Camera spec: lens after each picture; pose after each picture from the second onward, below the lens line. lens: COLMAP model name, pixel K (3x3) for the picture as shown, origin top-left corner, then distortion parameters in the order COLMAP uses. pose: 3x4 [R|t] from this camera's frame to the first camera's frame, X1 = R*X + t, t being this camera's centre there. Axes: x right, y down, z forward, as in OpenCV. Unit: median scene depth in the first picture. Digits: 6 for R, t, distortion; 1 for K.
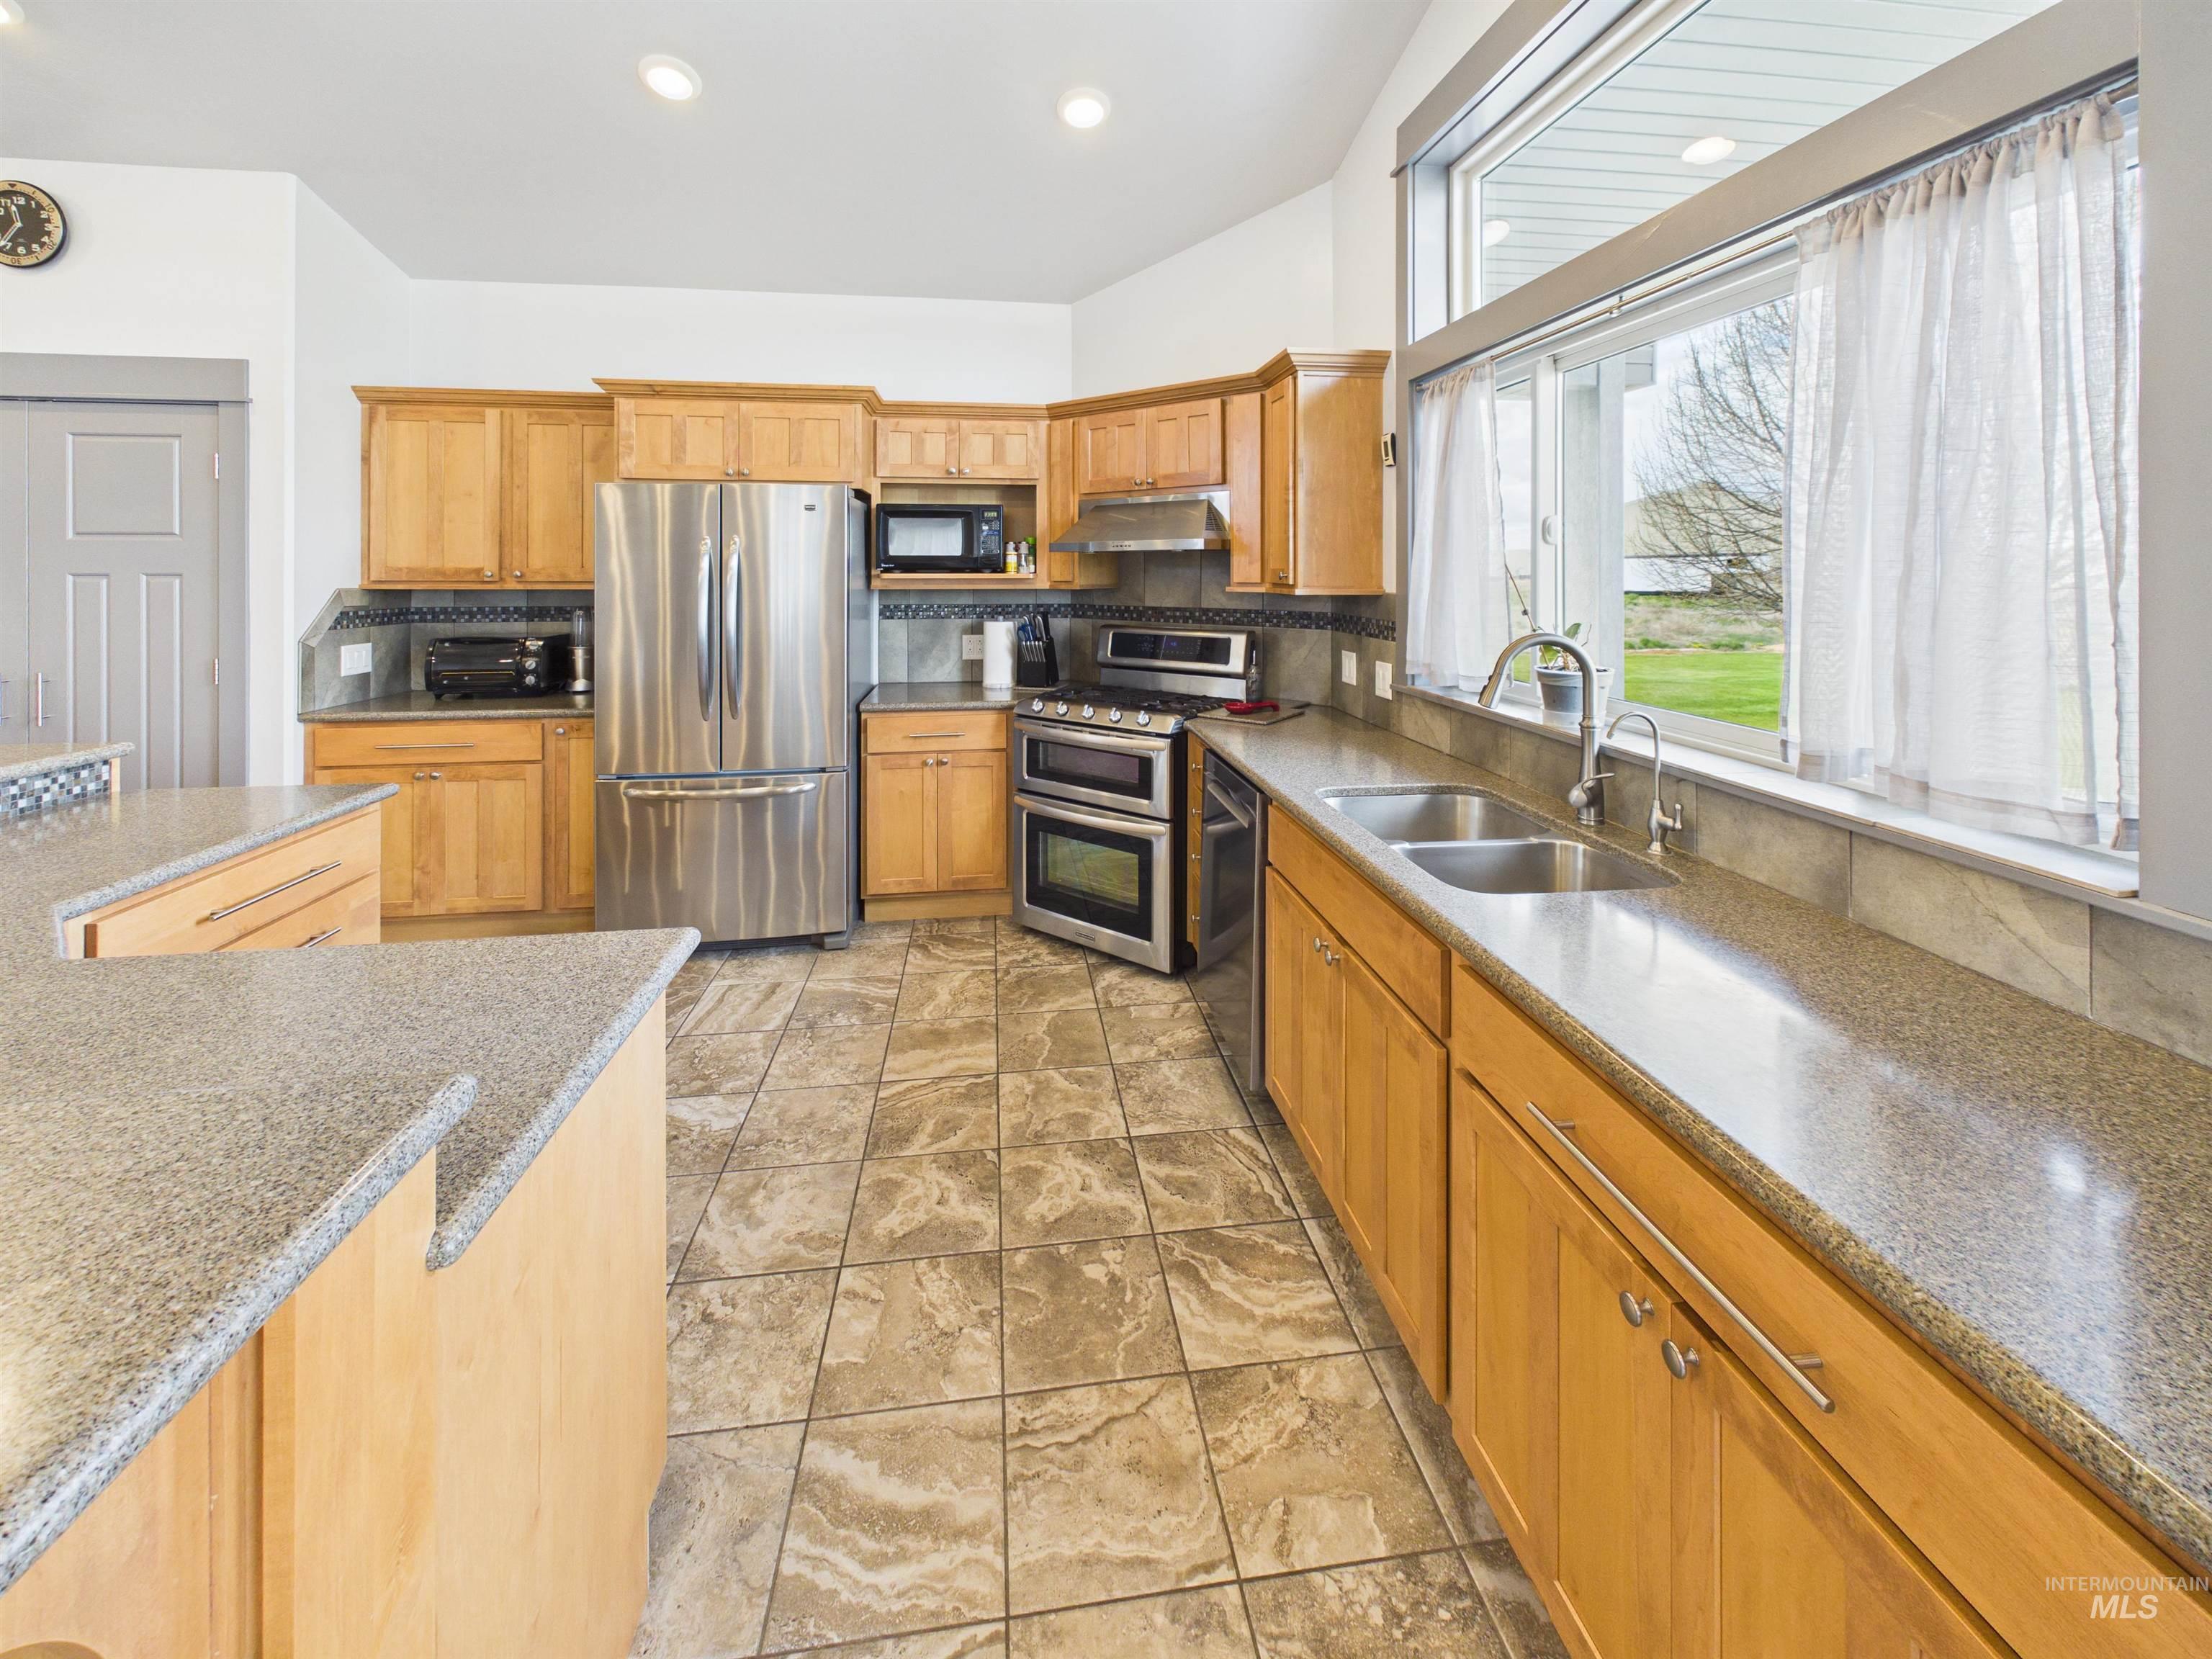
lens RADIAL K [[879.9, 0, 1104.6], [0, 879.9, 575.9], [0, 0, 1]] dist [-0.000063, -0.000099]
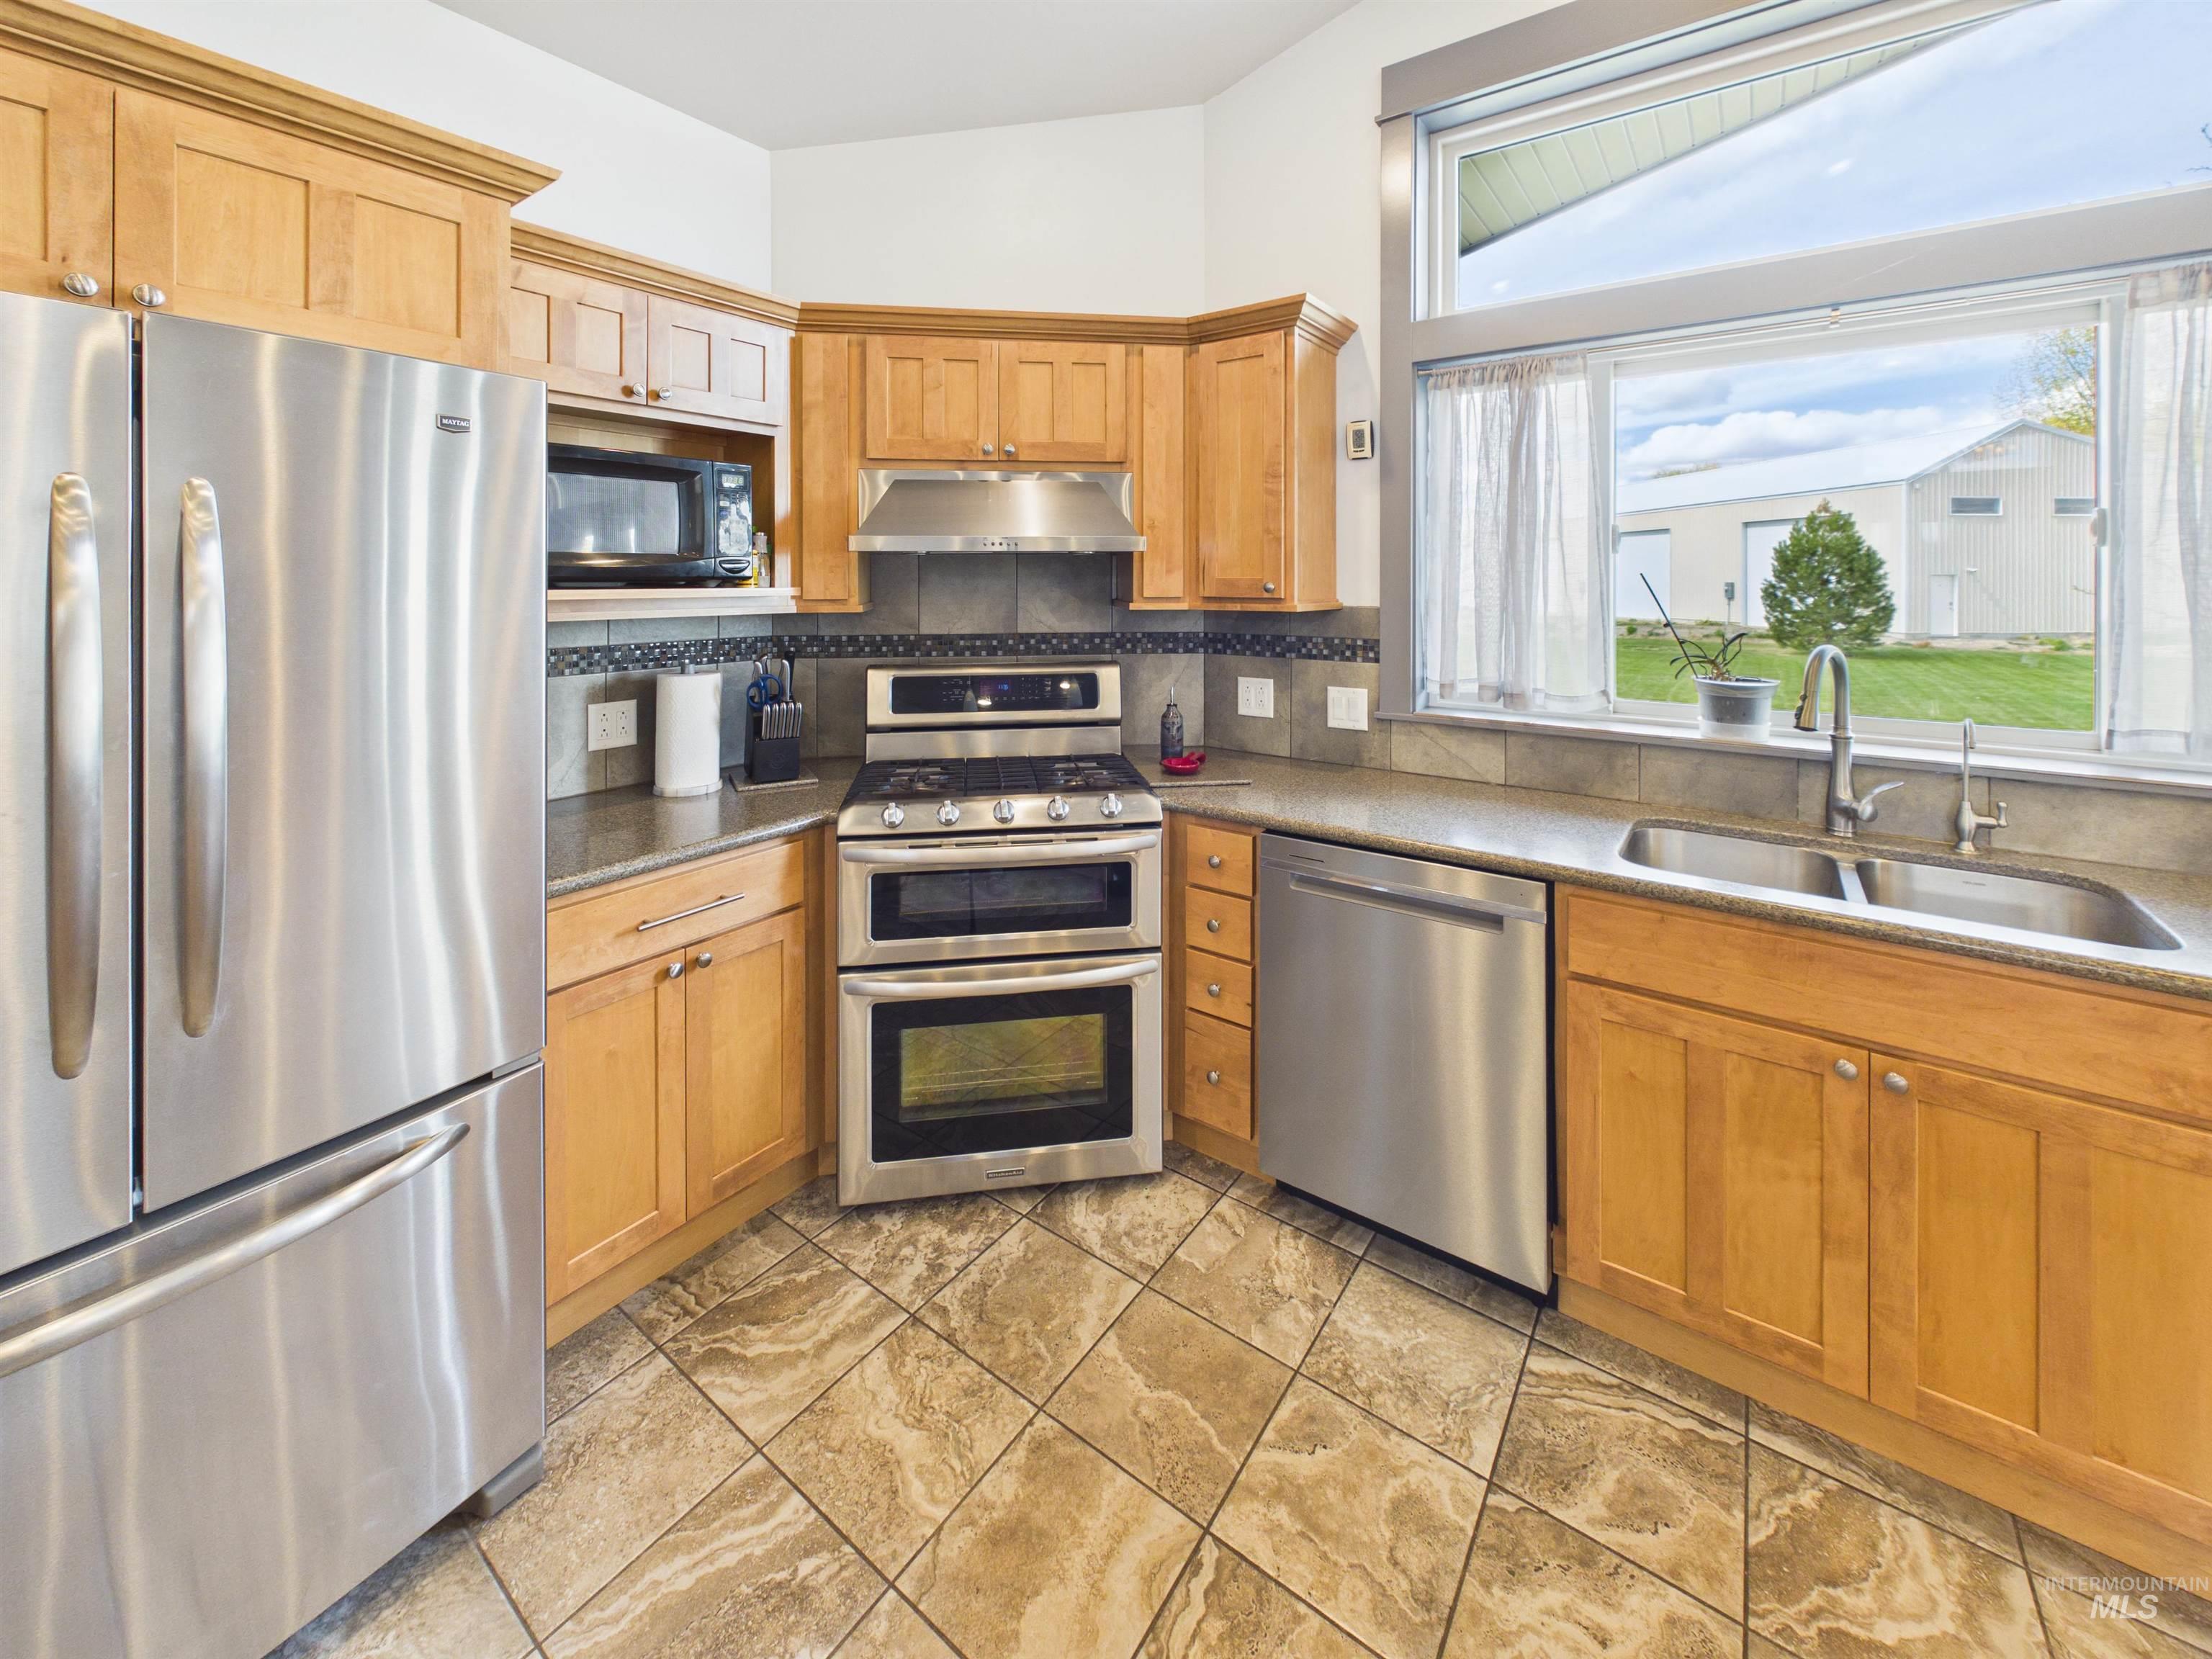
lens RADIAL K [[879.6, 0, 1104.1], [0, 879.6, 585.1], [0, 0, 1]] dist [-0.001230, 0.000124]
pose [[0.691254, -0.007555, 0.722572, -0.442331], [0.007409, 0.999967, 0.003368, -0.006024], [-0.722574, 0.003025, 0.691287, 0.551711]]
